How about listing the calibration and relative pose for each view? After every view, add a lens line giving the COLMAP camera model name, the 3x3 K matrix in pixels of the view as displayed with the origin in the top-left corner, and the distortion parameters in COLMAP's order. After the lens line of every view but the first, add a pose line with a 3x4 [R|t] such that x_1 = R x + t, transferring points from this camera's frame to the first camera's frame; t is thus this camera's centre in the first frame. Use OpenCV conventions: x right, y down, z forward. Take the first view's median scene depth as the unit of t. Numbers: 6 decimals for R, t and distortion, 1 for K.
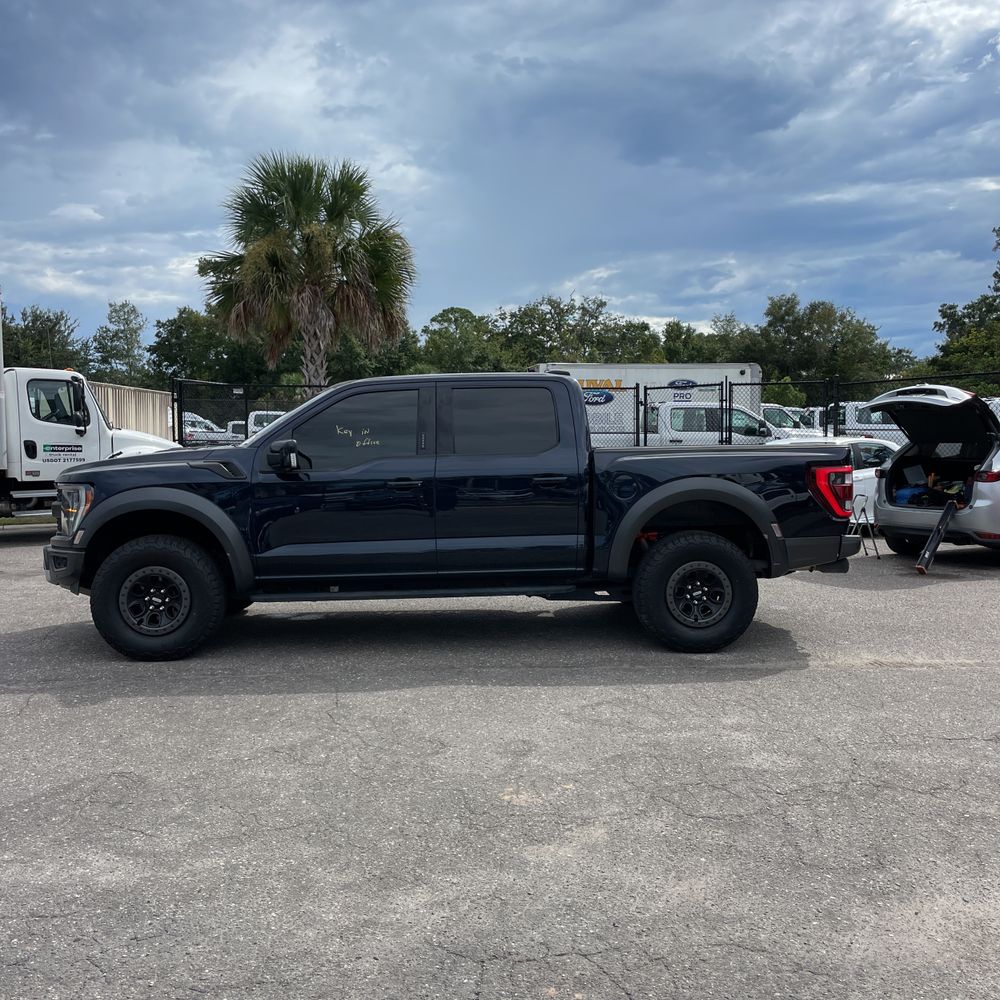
lens RADIAL K [[1011.6, 0, 498.5], [0, 1011.6, 506.3], [0, 0, 1]] dist [0.096795, -0.144196]
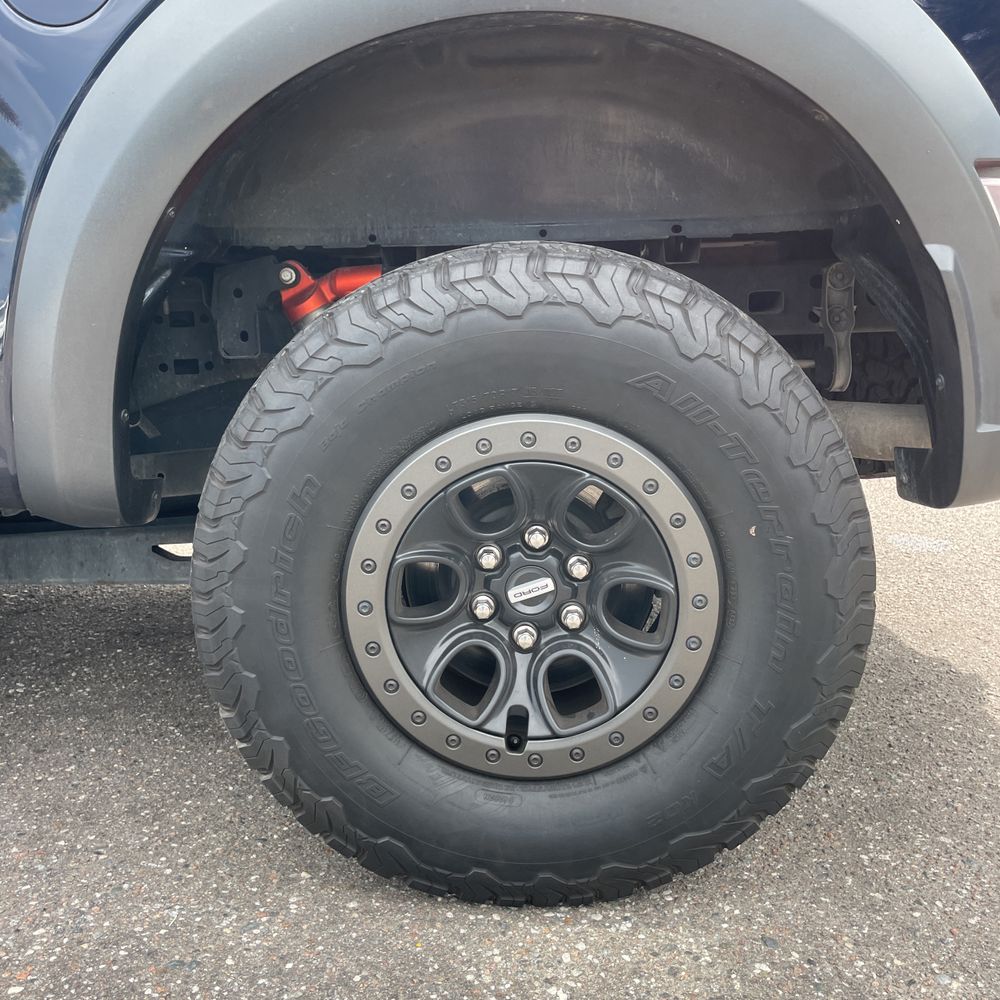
lens RADIAL K [[1006.2, 0, 500.6], [0, 1006.2, 502.9], [0, 0, 1]] dist [0.092301, -0.133567]
pose [[0.997738, 0.004089, -0.067095, 0.095031], [0.006032, 0.988674, 0.149959, 0.020197], [0.066948, -0.150024, 0.986413, 0.387084]]
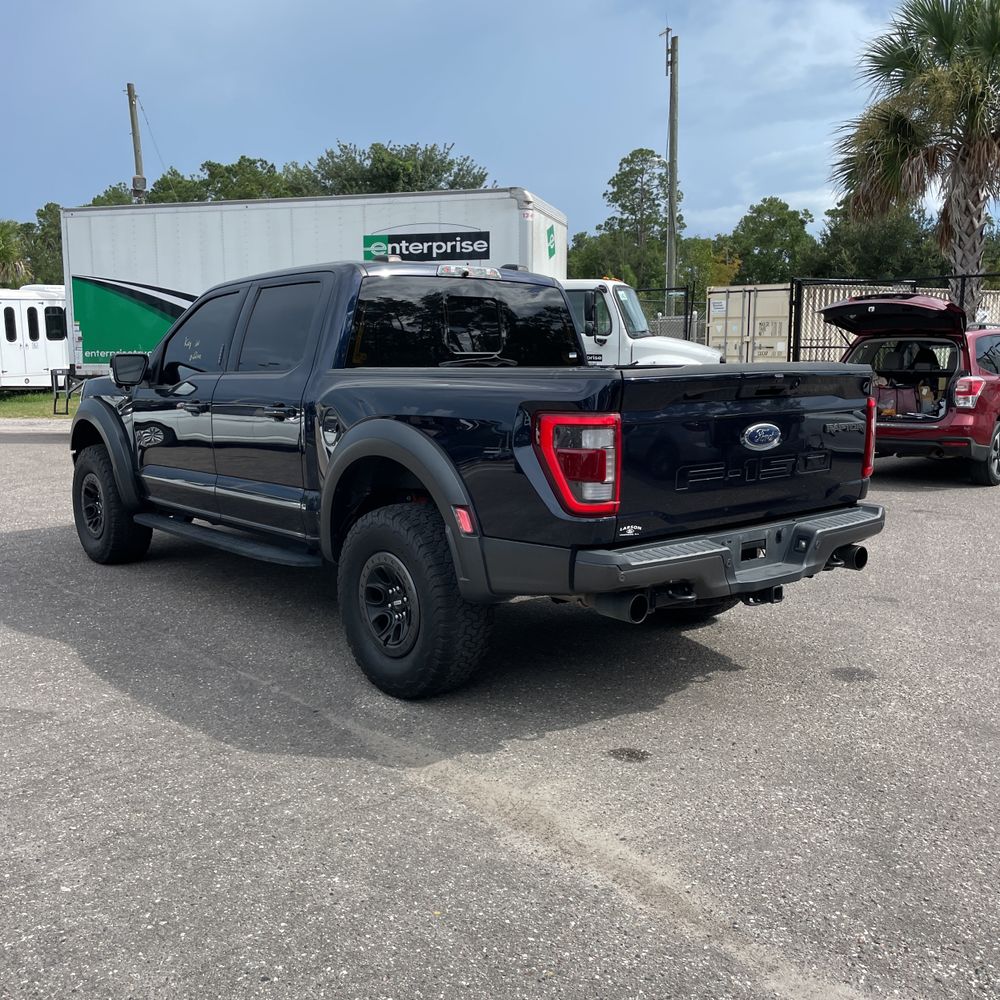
lens RADIAL K [[1006.2, 0, 500.6], [0, 1006.2, 502.9], [0, 0, 1]] dist [0.092301, -0.133567]
pose [[0.600064, 0.122607, -0.790501, 0.340118], [-0.050374, 0.992015, 0.115623, -0.024554], [0.798365, -0.029561, 0.601448, 0.317247]]
